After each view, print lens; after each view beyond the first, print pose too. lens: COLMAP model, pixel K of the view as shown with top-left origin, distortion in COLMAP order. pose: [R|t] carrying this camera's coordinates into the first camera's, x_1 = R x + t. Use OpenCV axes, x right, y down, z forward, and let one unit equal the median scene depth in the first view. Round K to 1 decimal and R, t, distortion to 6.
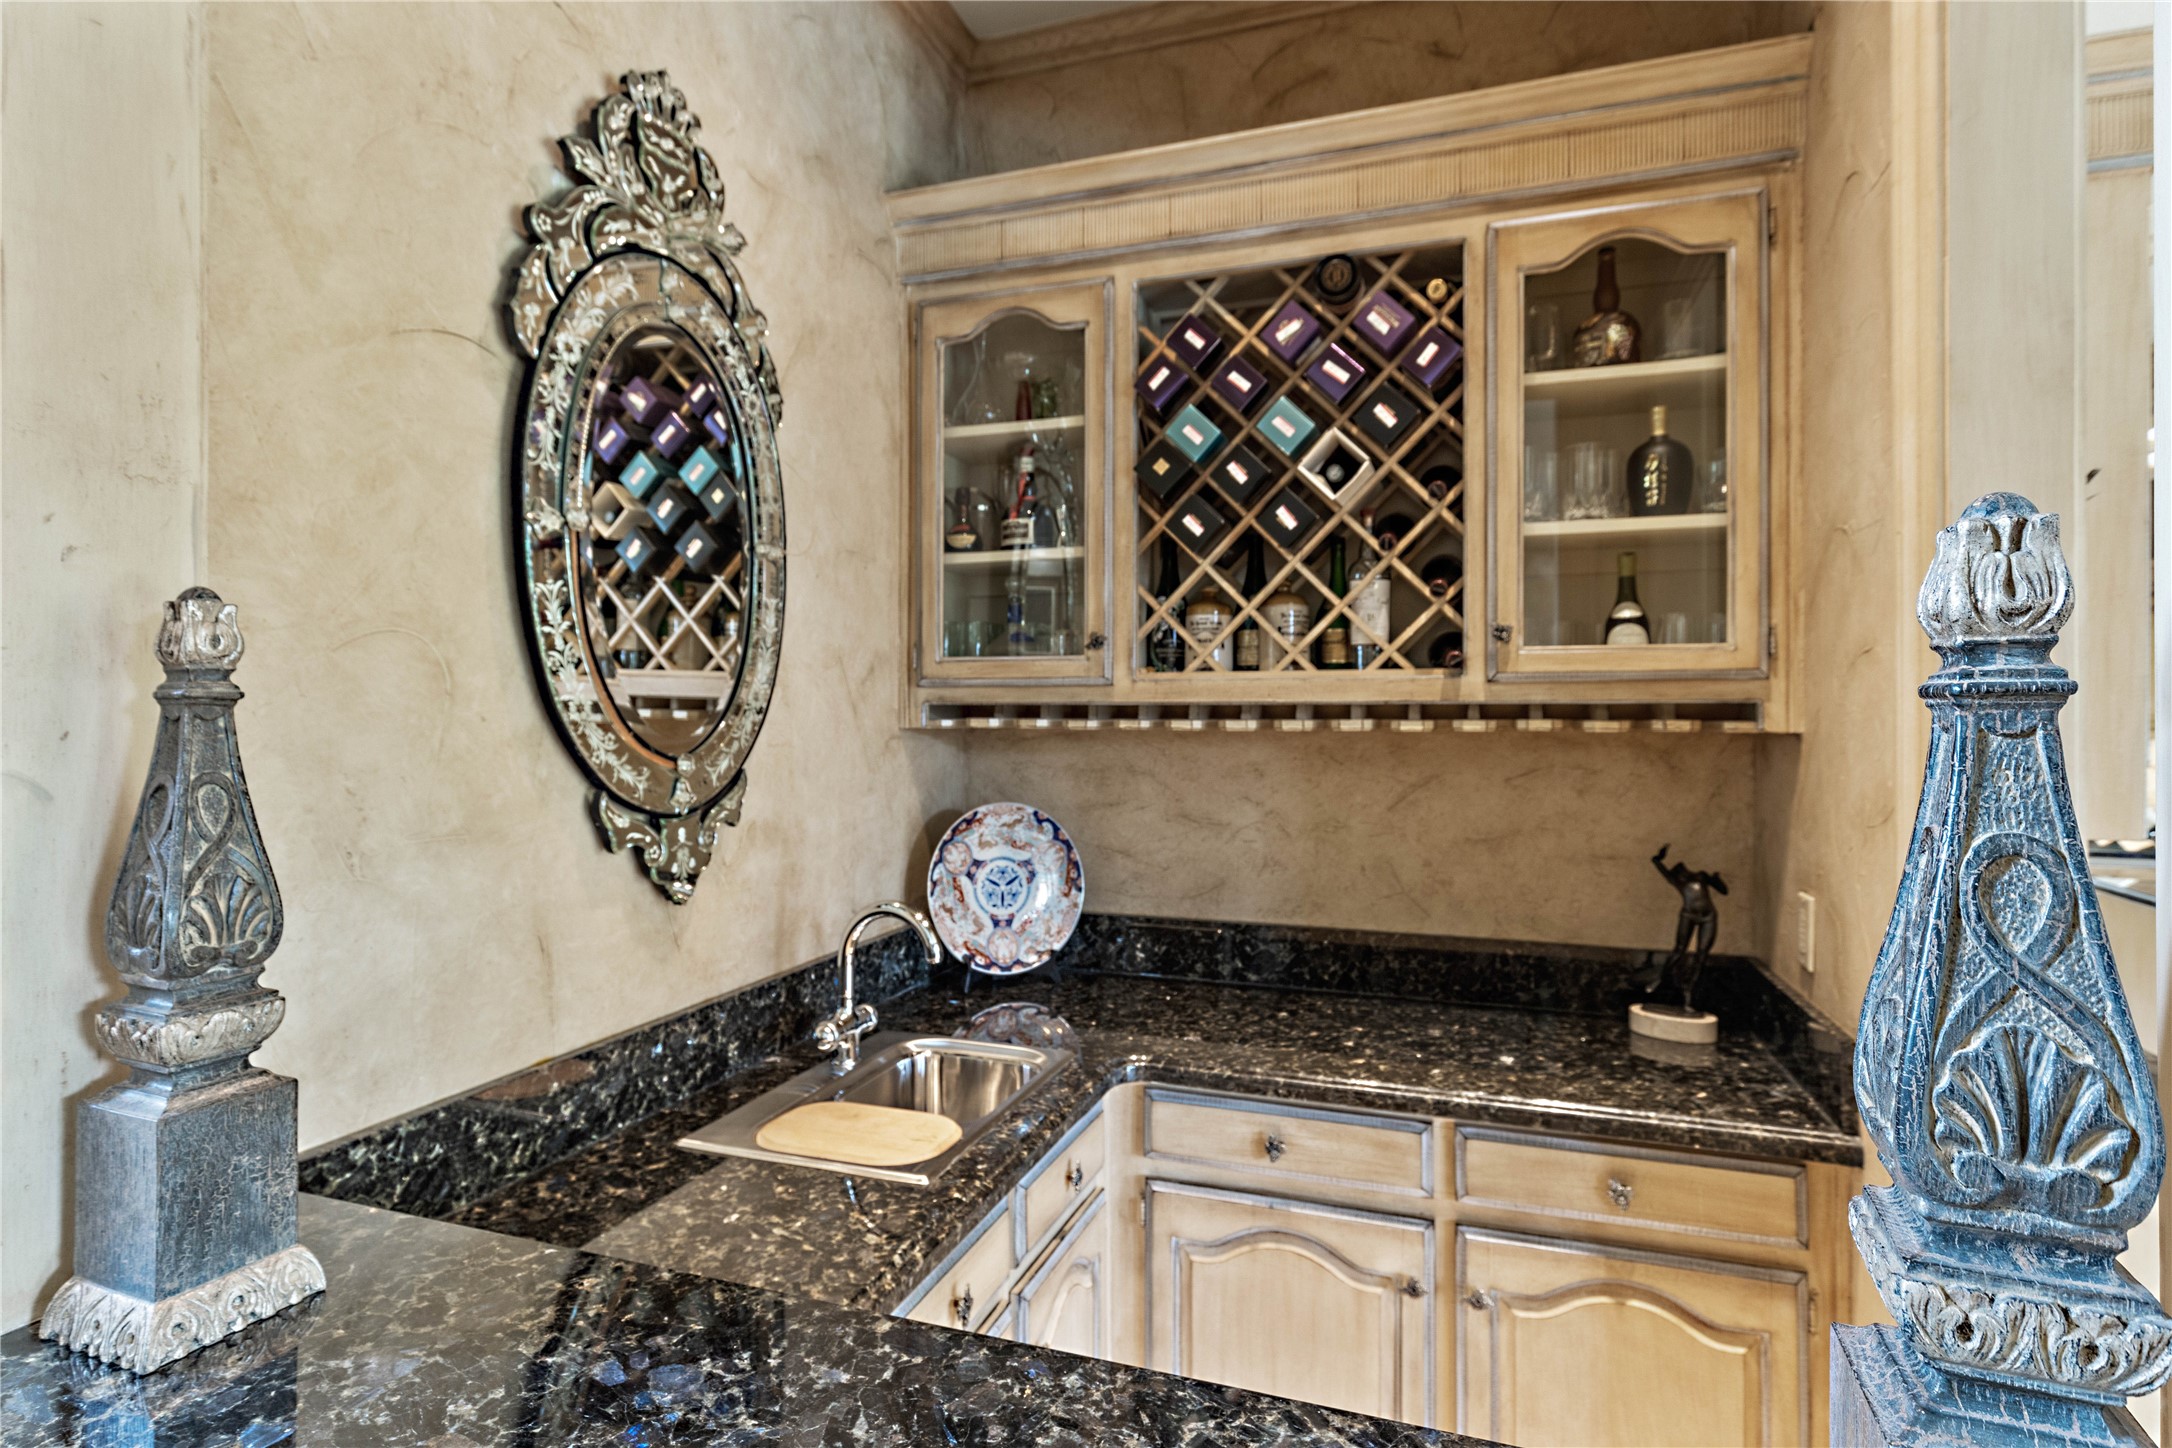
lens RADIAL K [[1110.0, 0, 1075.6], [0, 1110.0, 708.5], [0, 0, 1]] dist [-0.001627, 0.000496]
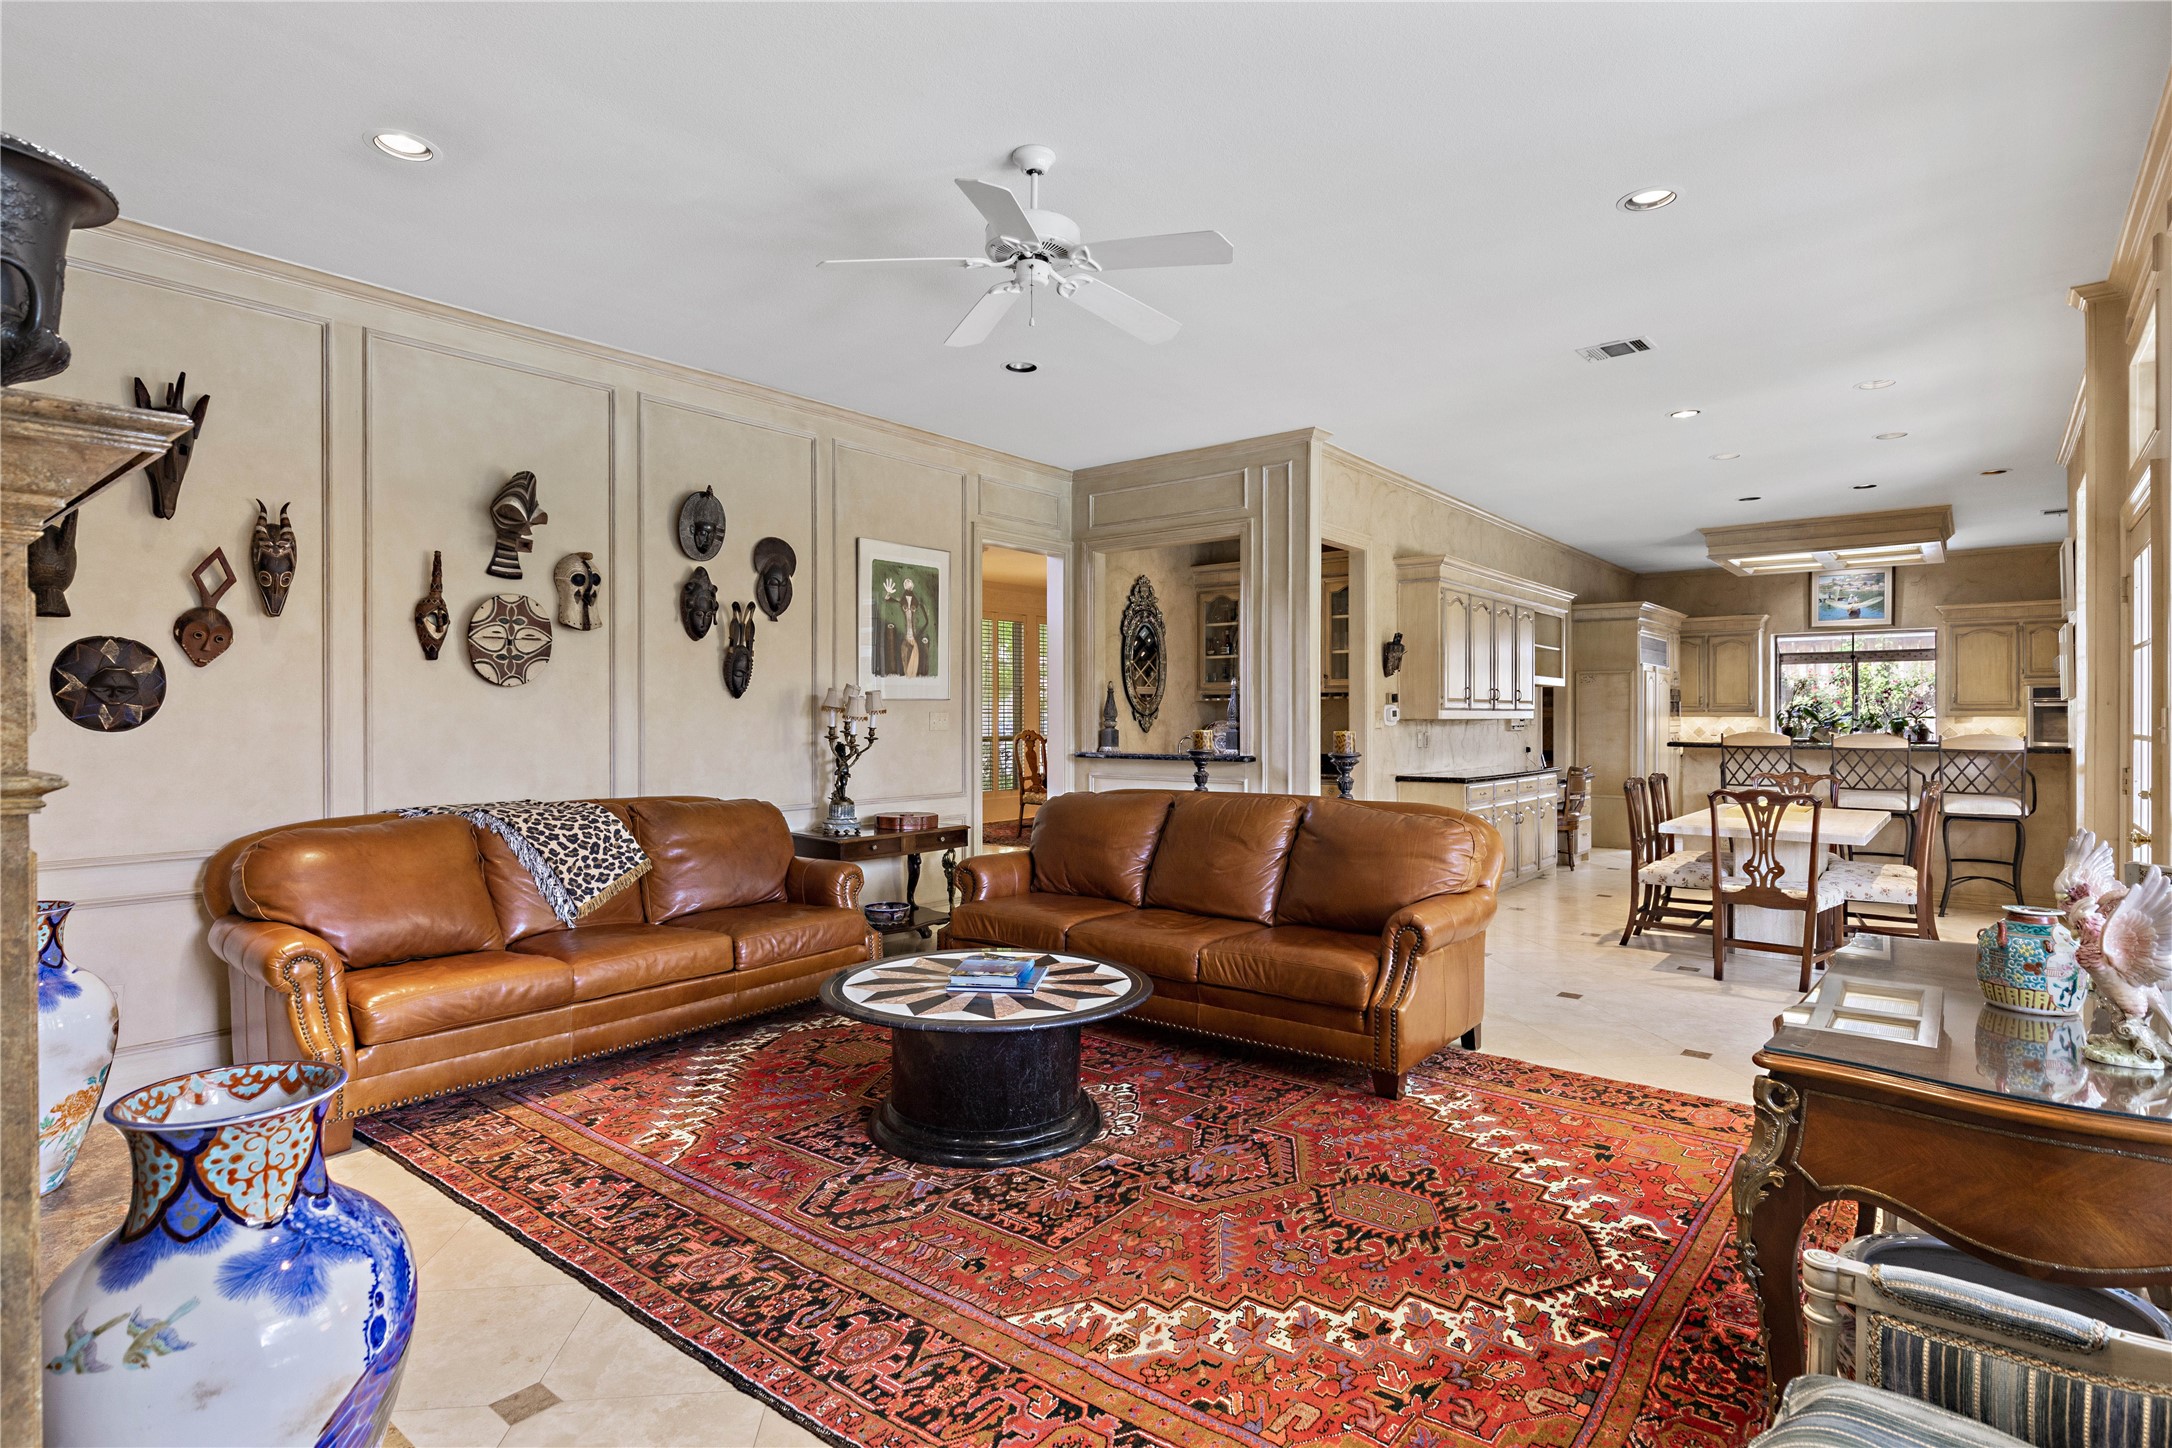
lens RADIAL K [[1110.0, 0, 1070.0], [0, 1110.0, 722.7], [0, 0, 1]] dist [-0.001627, 0.000496]
pose [[0.940088, -0.001254, -0.340929, 0.844487], [0.003801, 0.999970, 0.006801, 0.072917], [0.340910, -0.007690, 0.940064, -3.138349]]
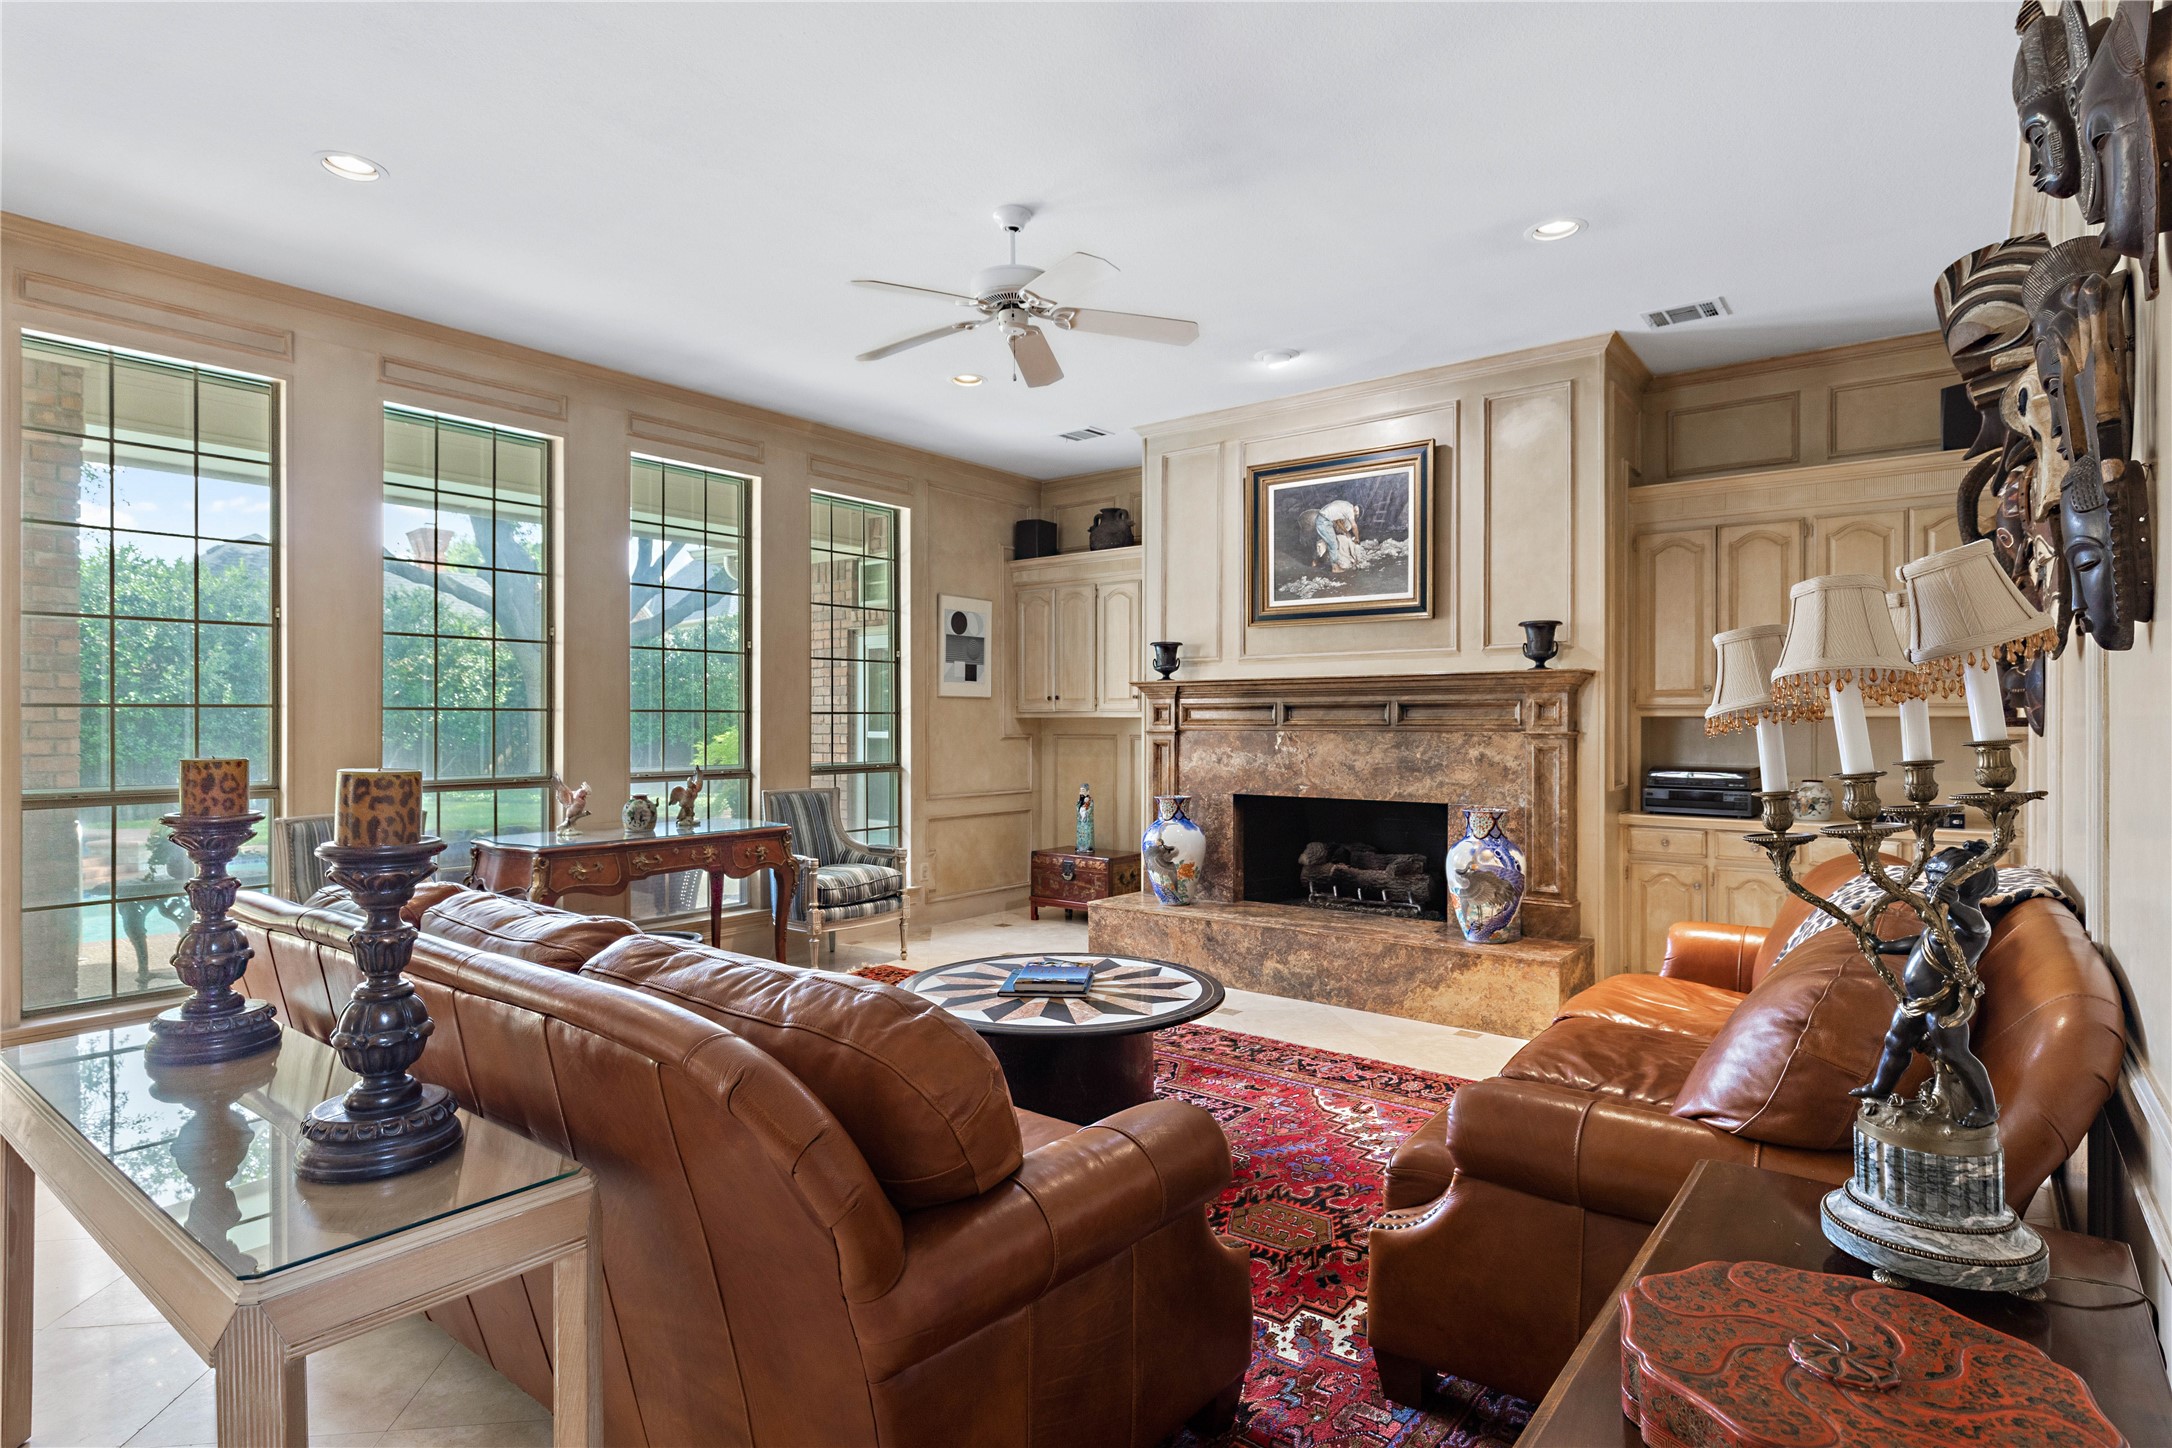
lens RADIAL K [[1110.0, 0, 1087.7], [0, 1110.0, 726.2], [0, 0, 1]] dist [-0.001627, 0.000496]
pose [[-0.951273, -0.004063, 0.308323, -0.430402], [-0.003154, 0.999989, 0.003446, 0.077269], [-0.308334, 0.002306, -0.951275, 0.043190]]
